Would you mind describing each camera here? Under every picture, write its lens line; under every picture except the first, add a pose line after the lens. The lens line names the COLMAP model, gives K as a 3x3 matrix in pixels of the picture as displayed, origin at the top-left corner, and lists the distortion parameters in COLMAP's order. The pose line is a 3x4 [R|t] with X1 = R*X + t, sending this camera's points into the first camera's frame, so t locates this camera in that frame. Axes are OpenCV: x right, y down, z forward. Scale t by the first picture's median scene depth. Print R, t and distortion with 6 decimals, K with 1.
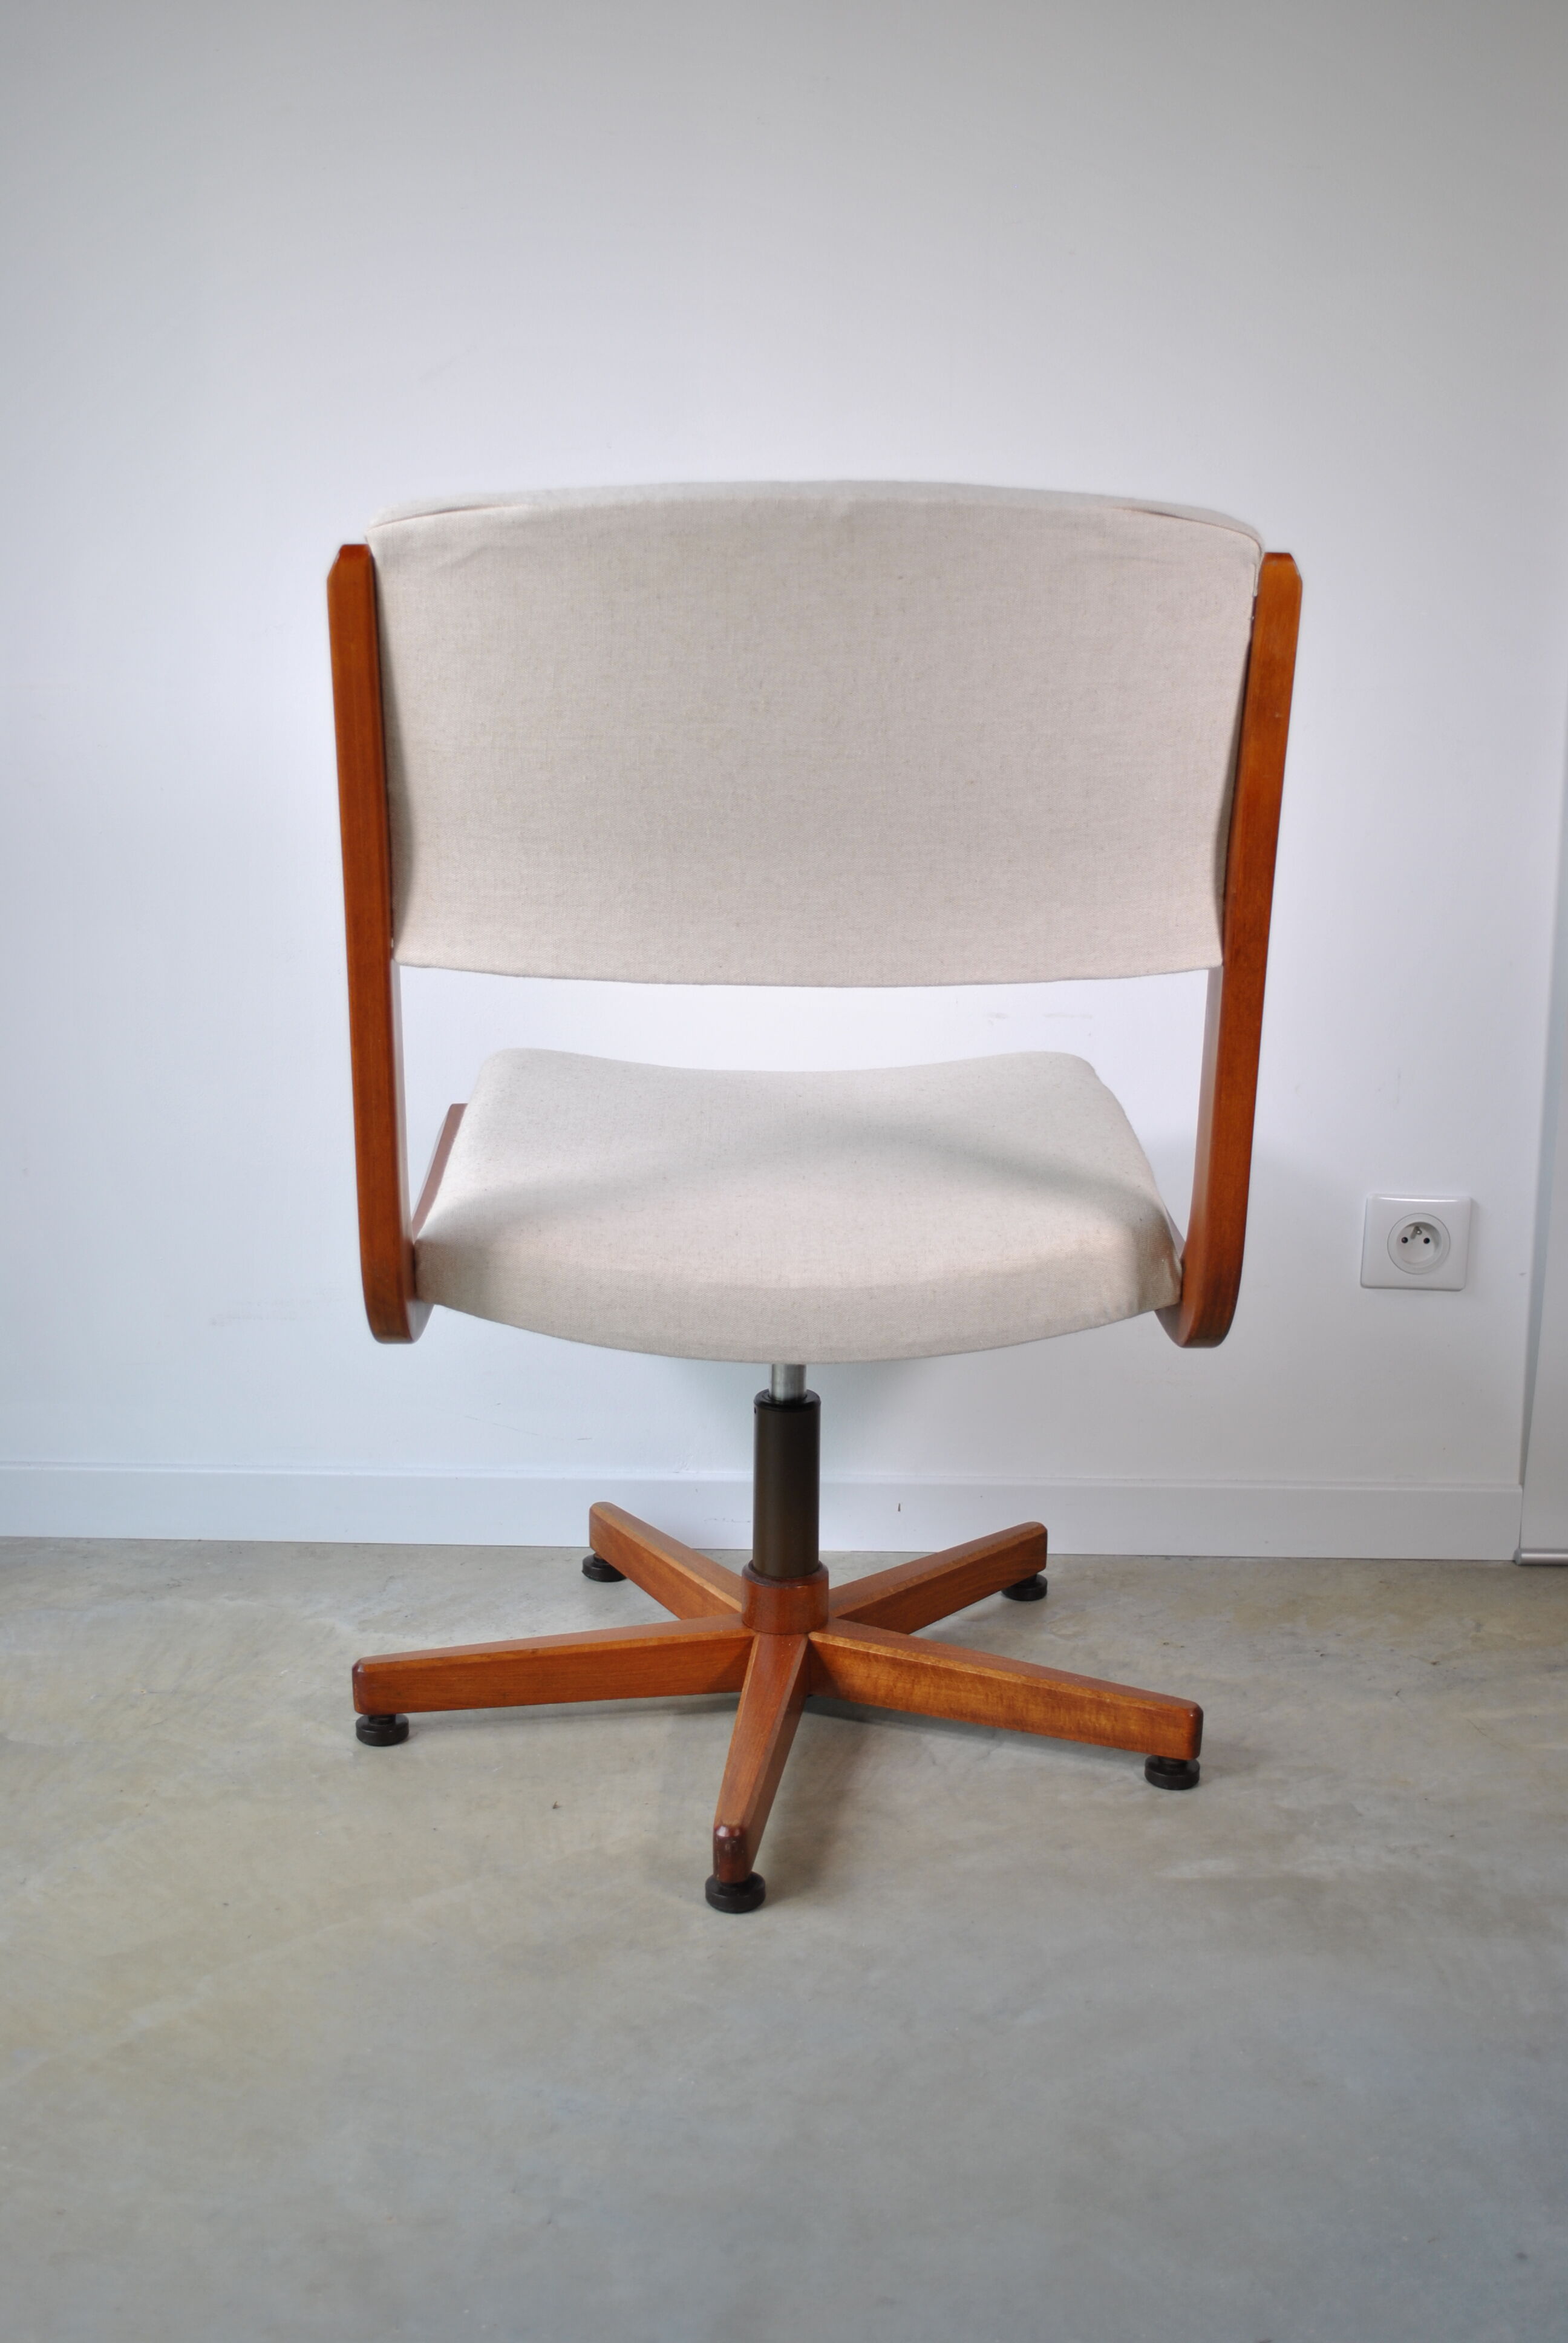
lens RADIAL K [[2584.9, 0, 761.4], [0, 2584.9, 1150.2], [0, 0, 1]] dist [-0.068385, 0.000000]
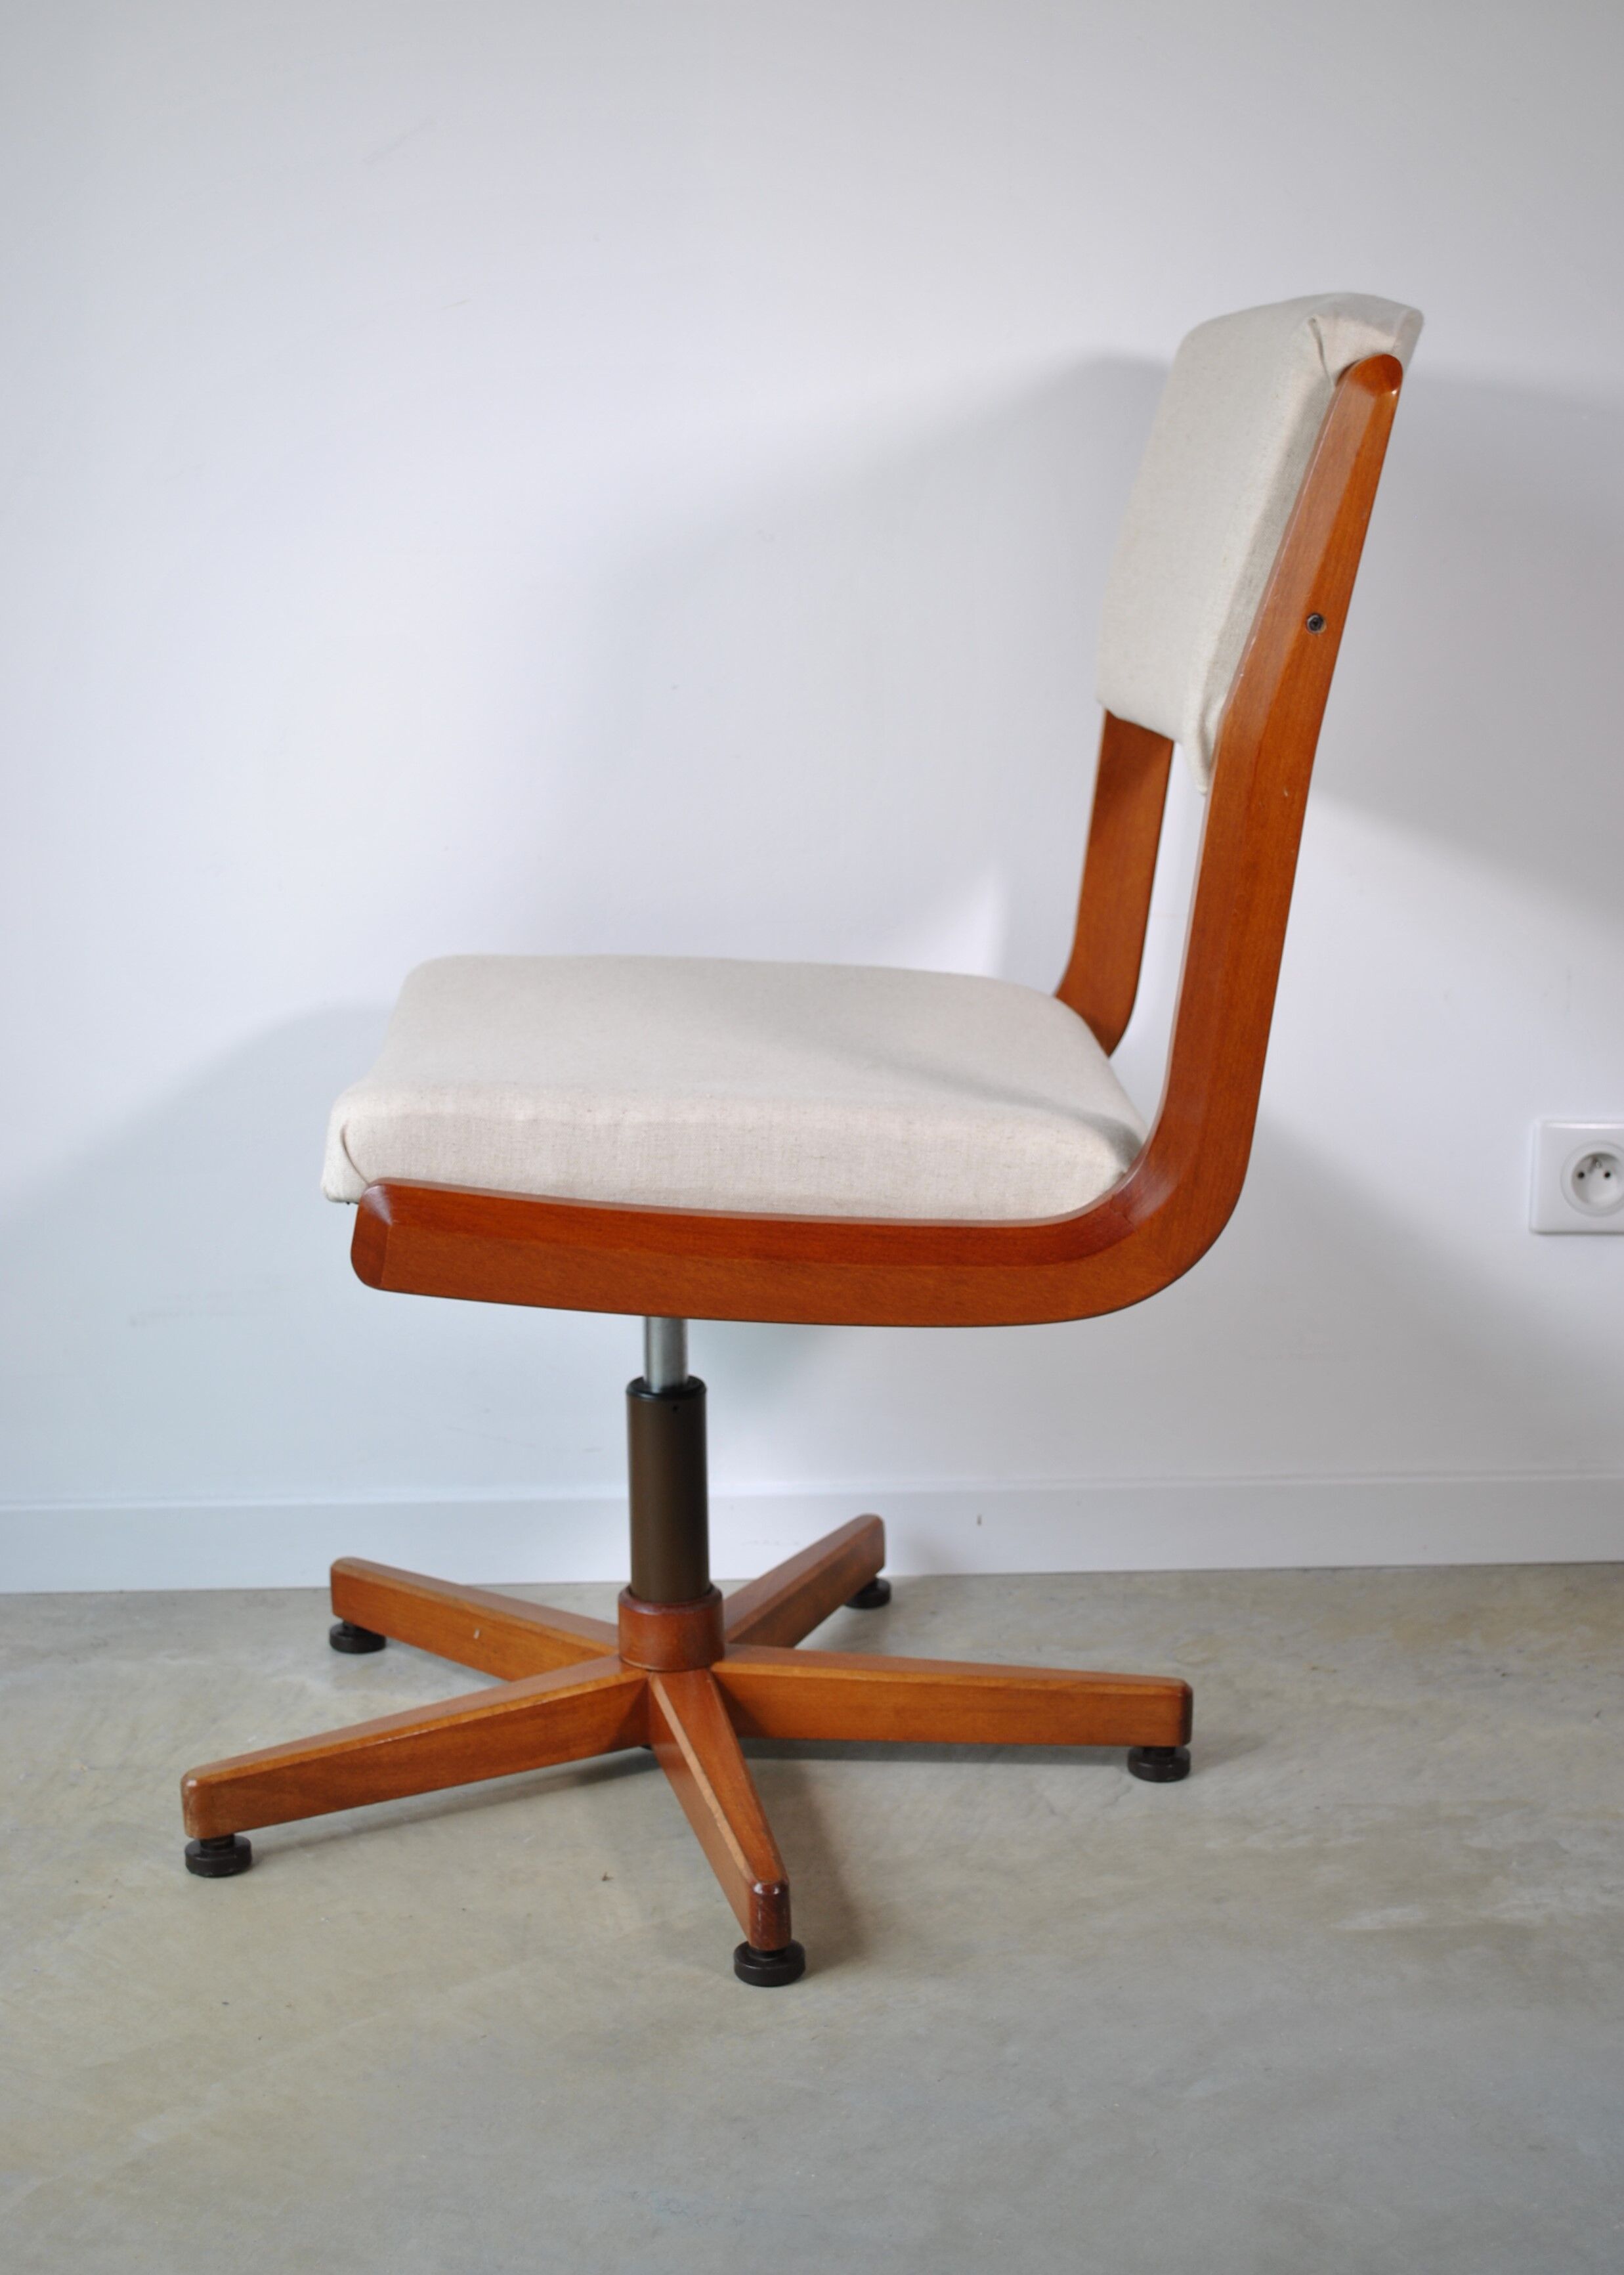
lens RADIAL K [[3479.7, 0, 738.1], [0, 3479.7, 1127.7], [0, 0, 1]] dist [-0.041167, 0.000000]
pose [[0.998936, -0.030179, 0.034872, -0.067059], [0.030332, 0.999532, -0.003877, 0.017929], [-0.034739, 0.004930, 0.999384, -0.120566]]
